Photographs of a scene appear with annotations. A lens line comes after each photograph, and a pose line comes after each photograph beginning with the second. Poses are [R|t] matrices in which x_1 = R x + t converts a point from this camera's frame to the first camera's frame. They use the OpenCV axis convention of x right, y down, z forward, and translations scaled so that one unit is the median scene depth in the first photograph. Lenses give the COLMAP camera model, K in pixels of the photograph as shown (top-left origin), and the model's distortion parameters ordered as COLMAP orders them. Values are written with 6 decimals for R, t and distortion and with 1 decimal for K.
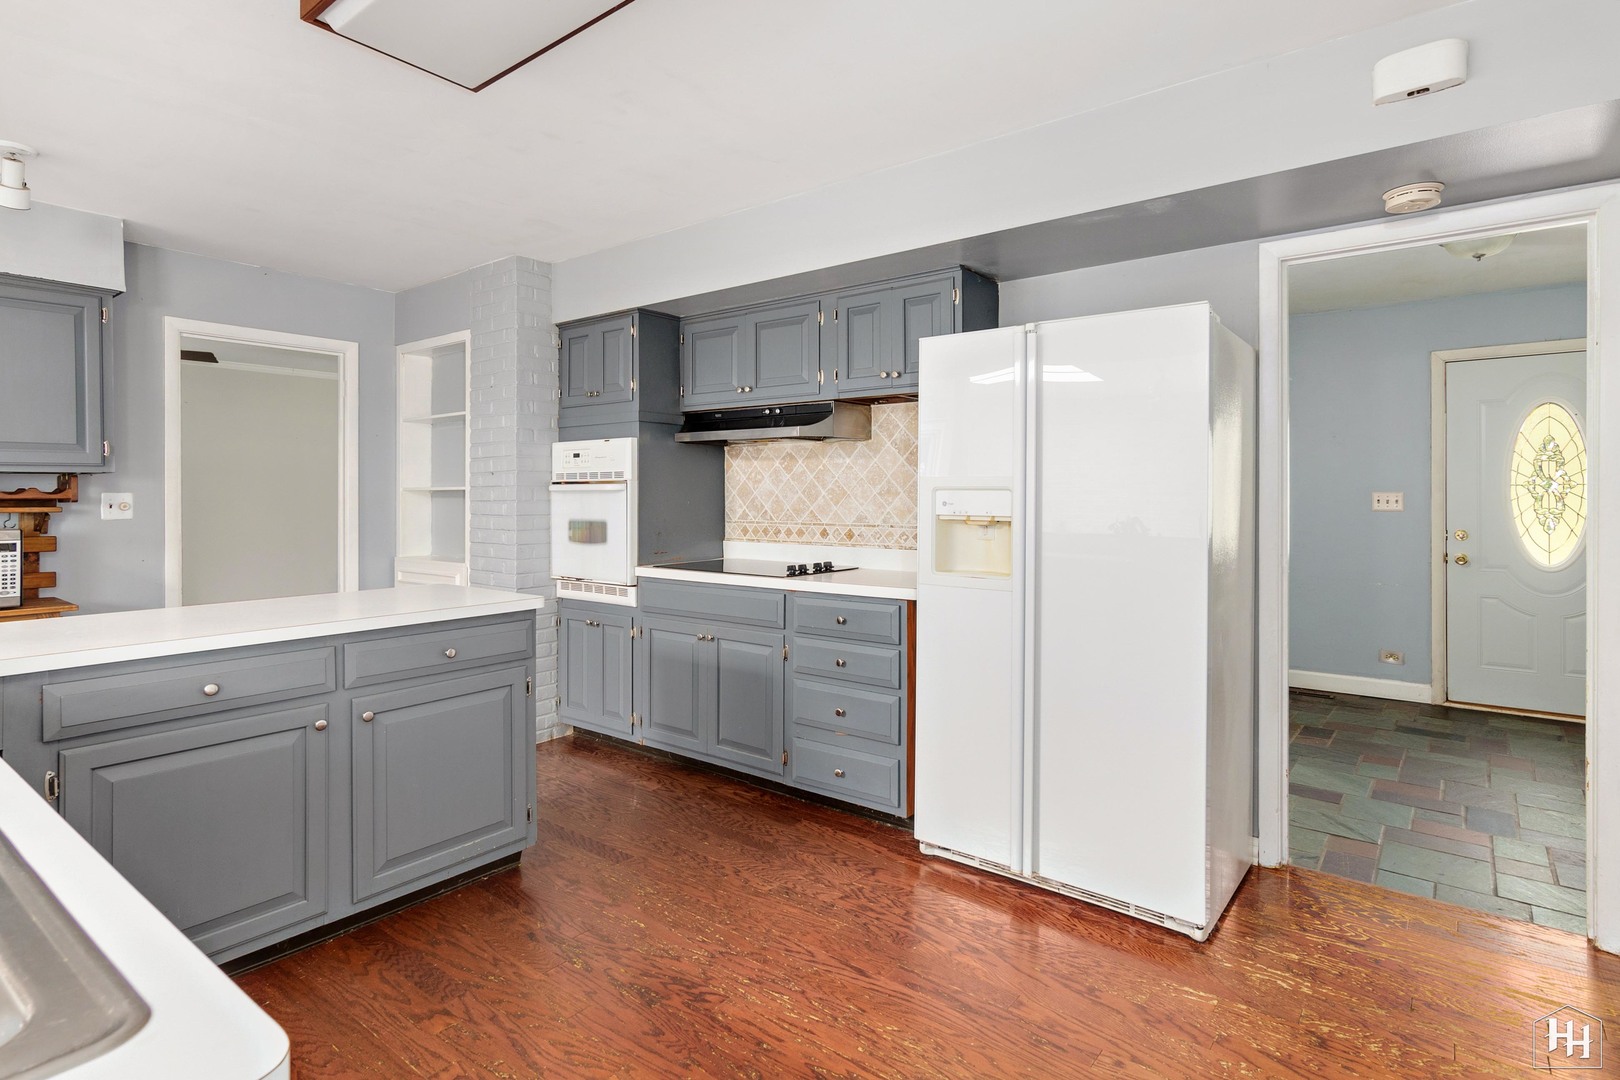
lens RADIAL K [[830.7, 0, 776.4], [0, 830.7, 498.6], [0, 0, 1]] dist [-0.006746, 0.004247]
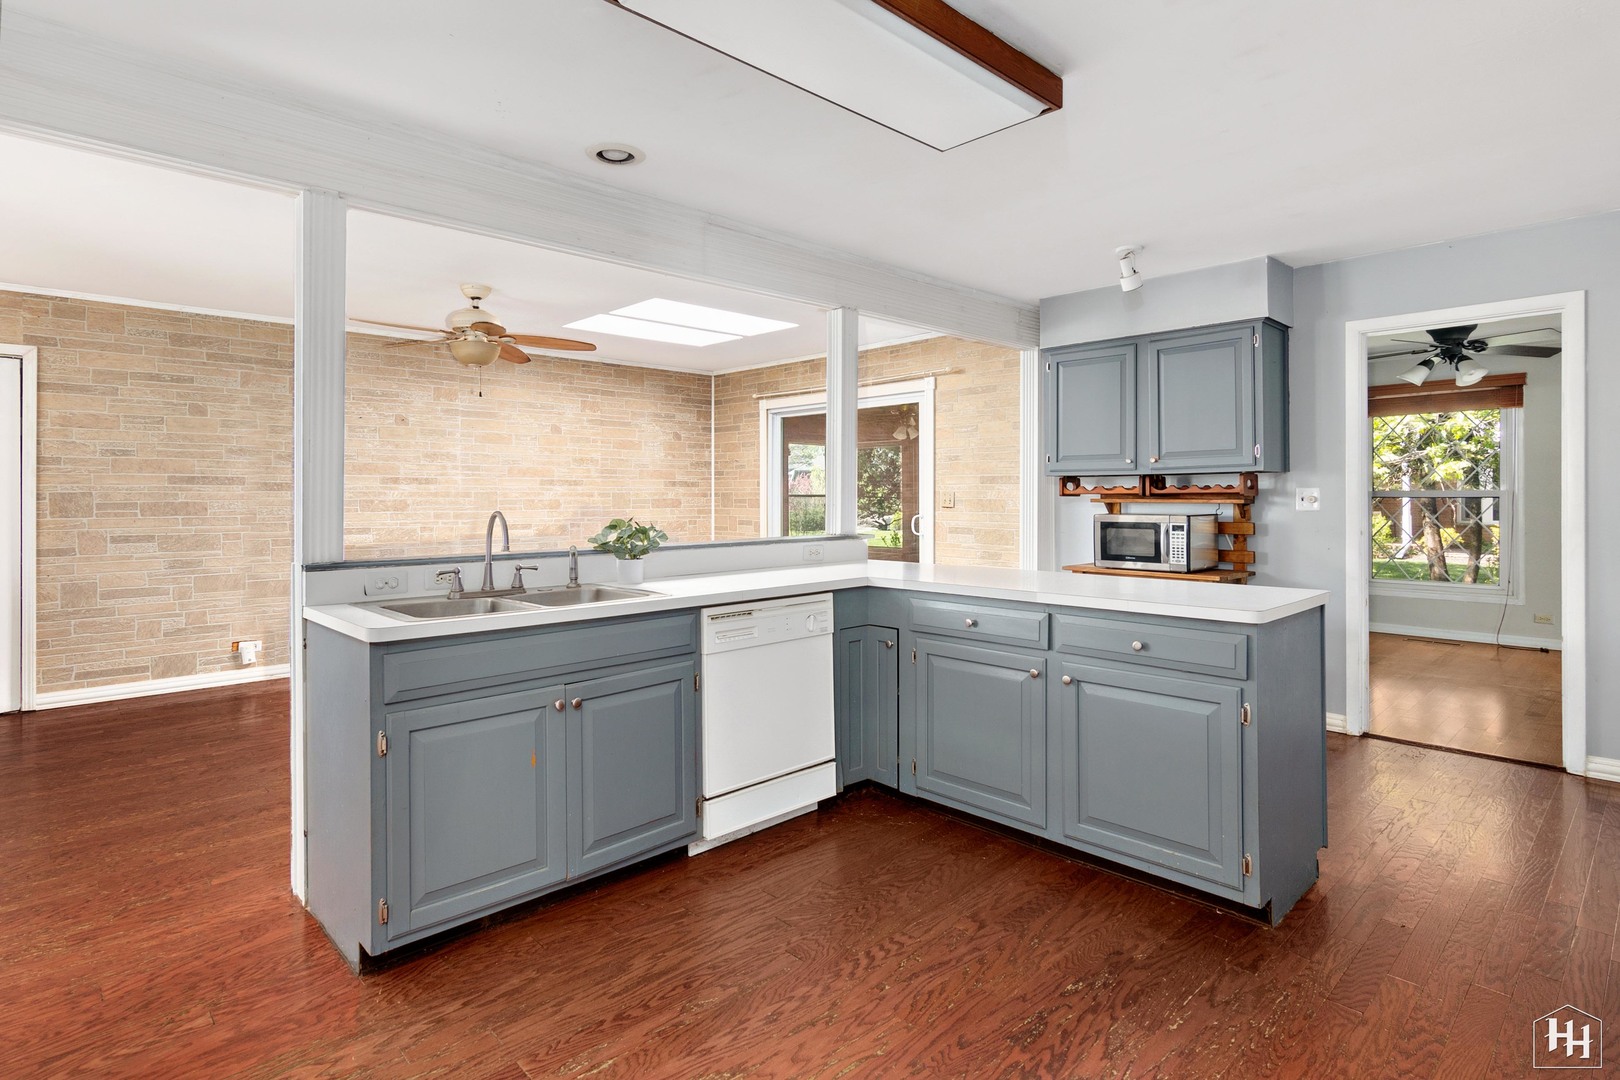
lens RADIAL K [[830.7, 0, 829.4], [0, 830.7, 487.8], [0, 0, 1]] dist [-0.006746, 0.004247]
pose [[-0.114778, -0.007512, -0.993363, 0.446347], [-0.000453, 0.999972, -0.007510, 0.002249], [0.993391, -0.000412, -0.114778, 0.510667]]
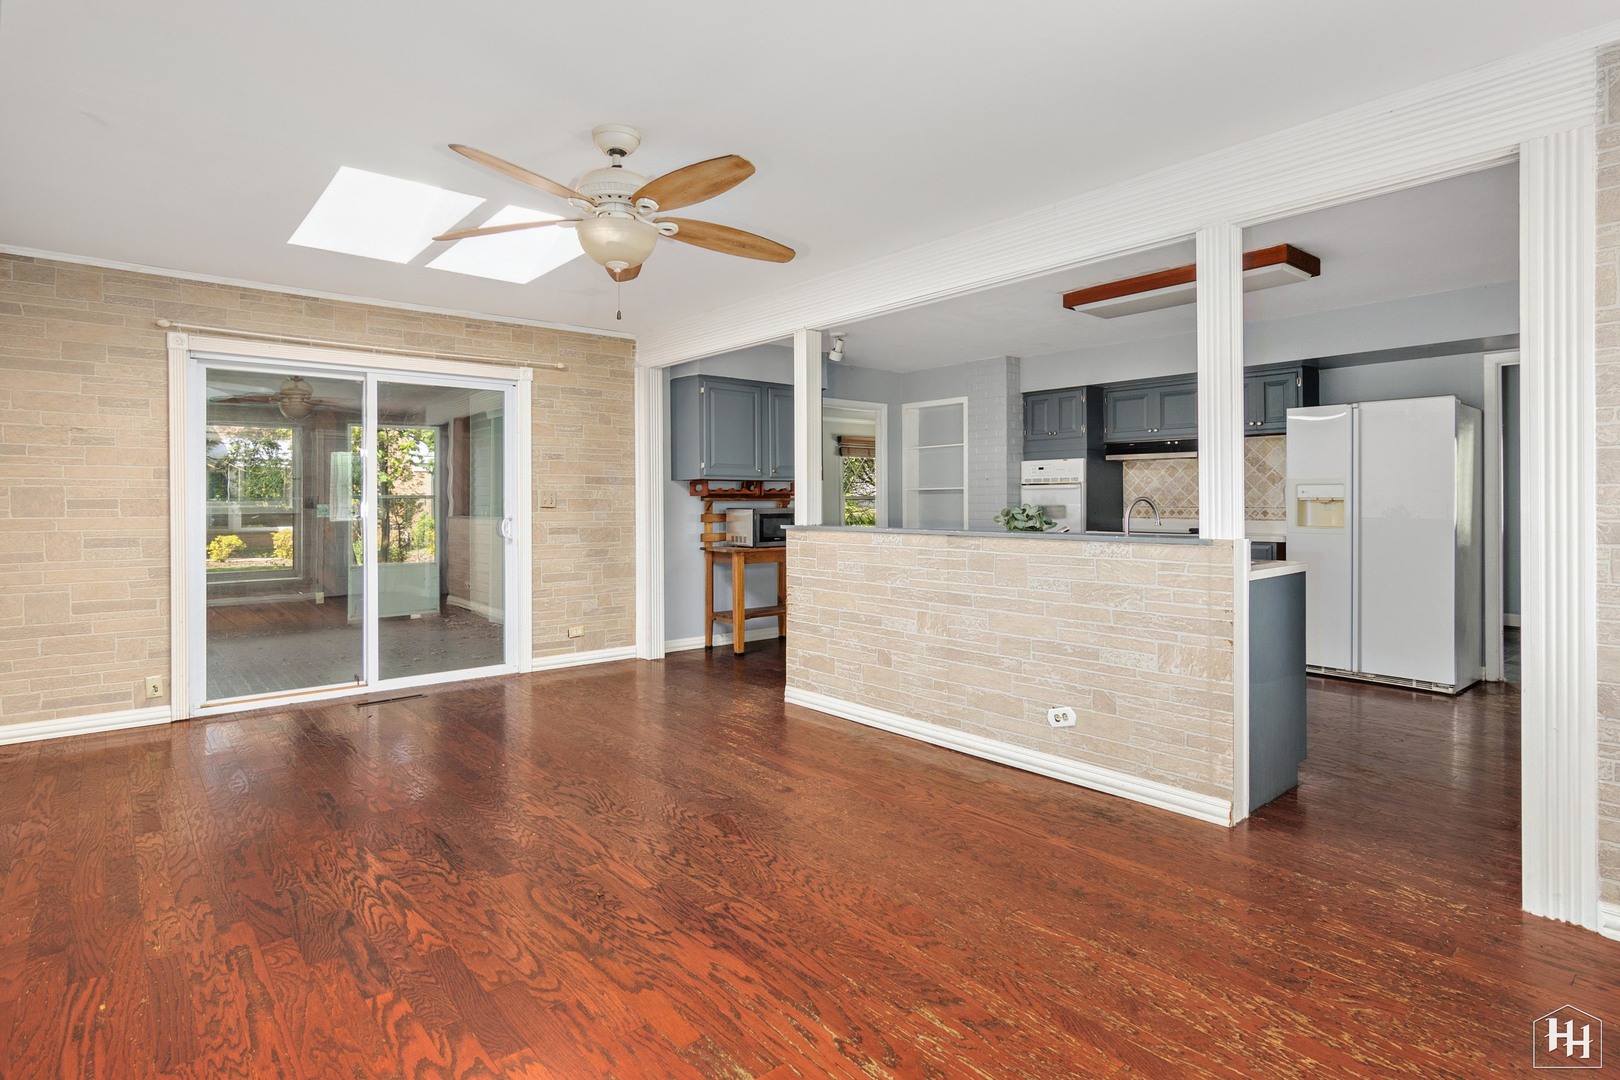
lens RADIAL K [[830.7, 0, 774.6], [0, 830.7, 504.5], [0, 0, 1]] dist [-0.006746, 0.004247]
pose [[0.978227, -0.002931, -0.207516, -0.452870], [0.002726, 0.999995, -0.001273, 0.025634], [0.207518, 0.000680, 0.978231, -0.878264]]
